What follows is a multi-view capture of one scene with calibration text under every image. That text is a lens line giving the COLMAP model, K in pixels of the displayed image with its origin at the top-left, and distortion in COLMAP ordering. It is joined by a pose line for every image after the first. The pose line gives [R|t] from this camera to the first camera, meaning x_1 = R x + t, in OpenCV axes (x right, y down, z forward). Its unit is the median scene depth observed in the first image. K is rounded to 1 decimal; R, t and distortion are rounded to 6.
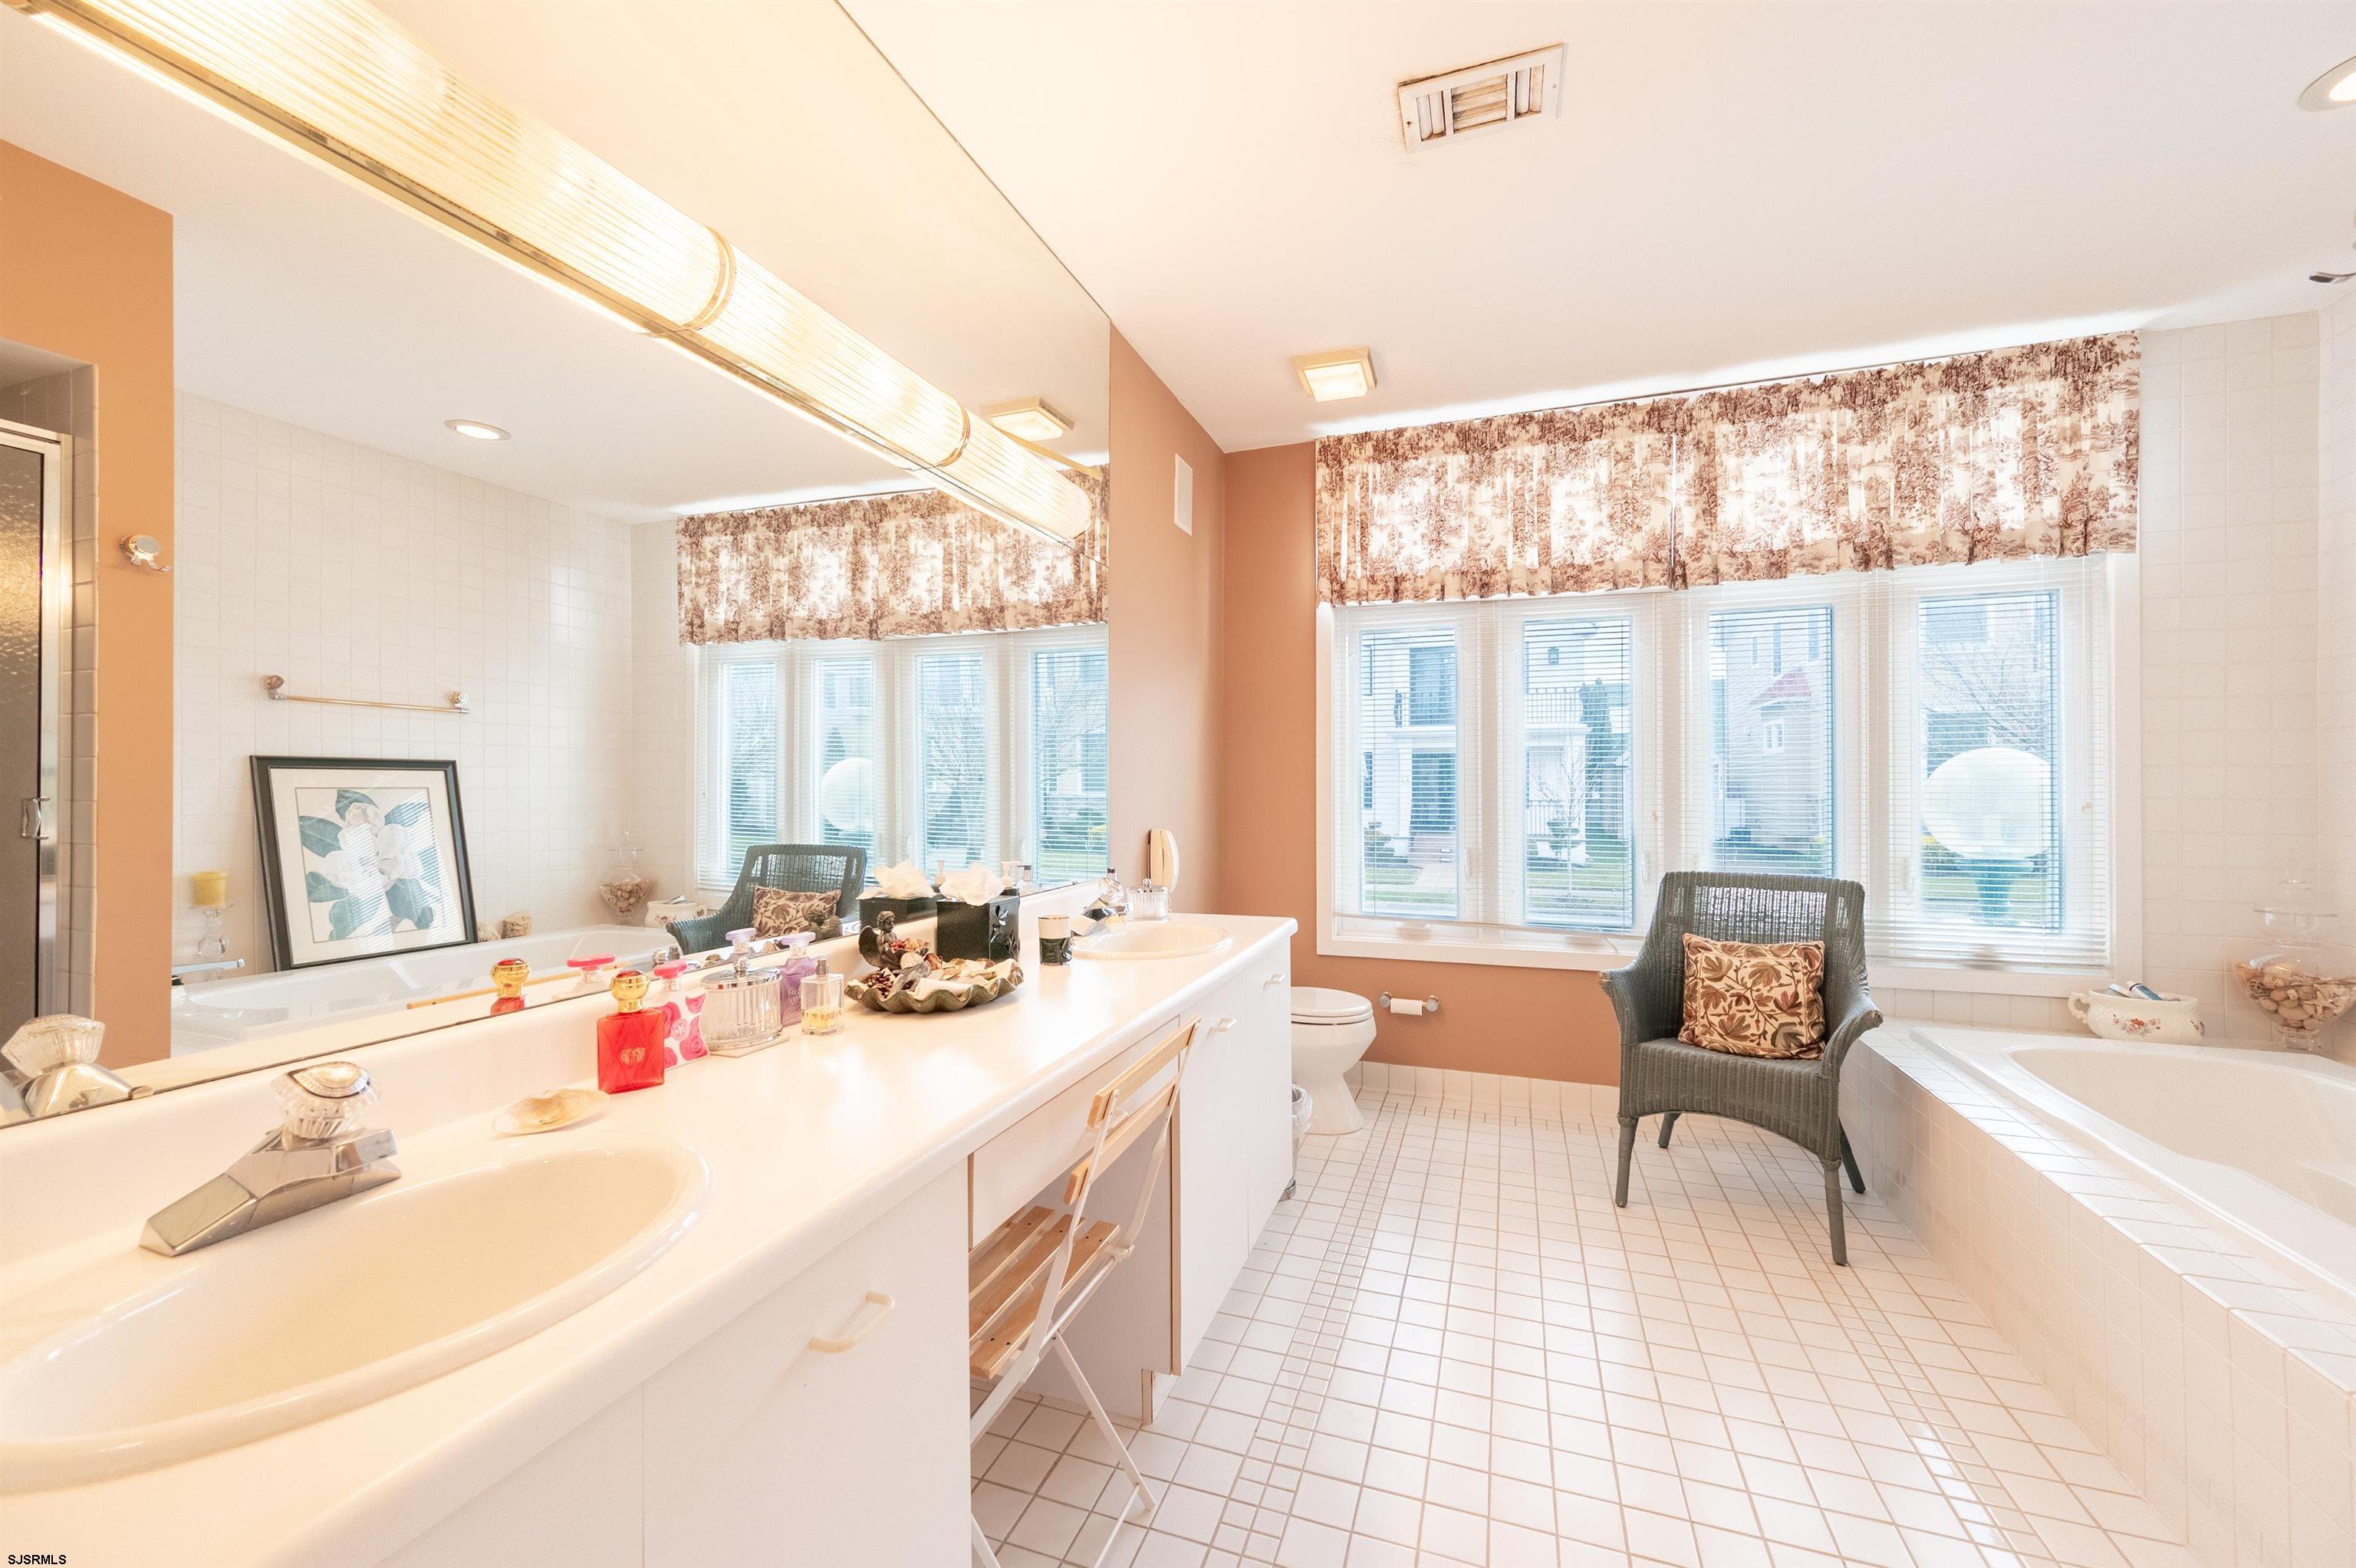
lens RADIAL K [[930.6, 0, 1178.2], [0, 930.6, 783.2], [0, 0, 1]] dist [-0.000879, 0.000087]
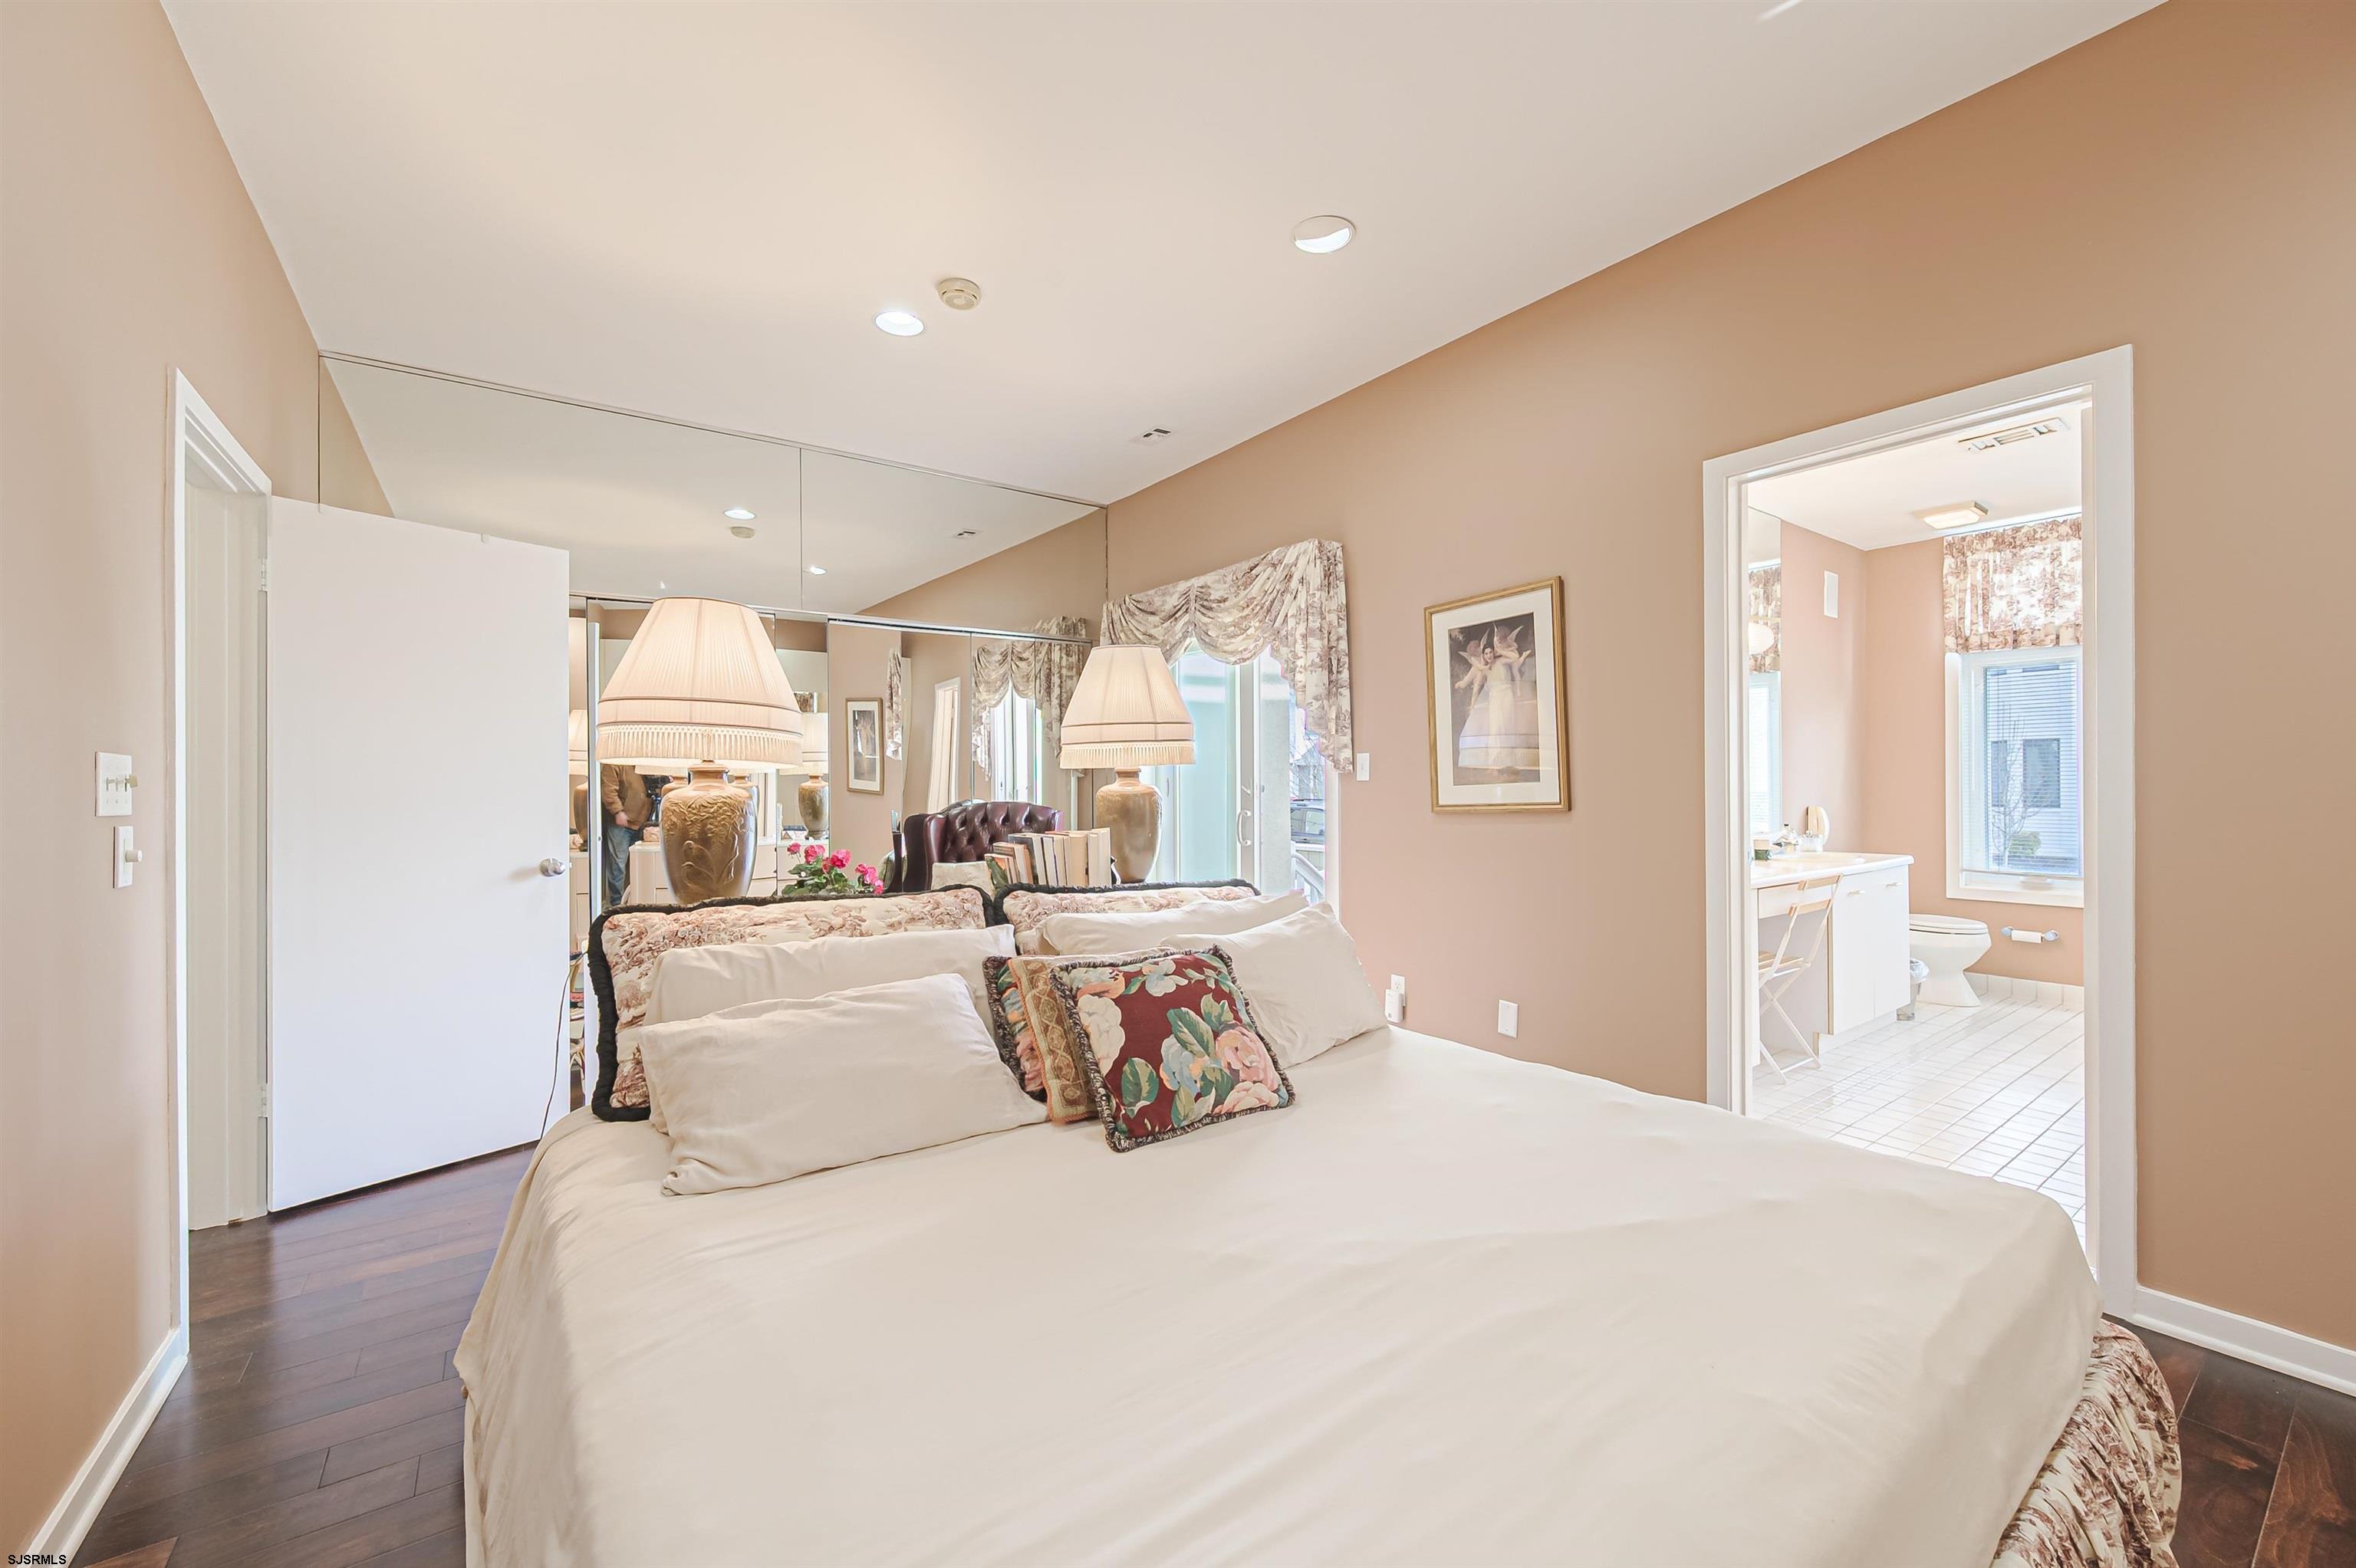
lens RADIAL K [[930.6, 0, 1180.4], [0, 930.6, 788.2], [0, 0, 1]] dist [-0.000879, 0.000087]
pose [[0.824568, -0.003975, -0.565749, -0.012449], [0.006384, 0.999977, 0.002279, 0.005160], [0.565727, -0.005491, 0.824574, -0.883498]]
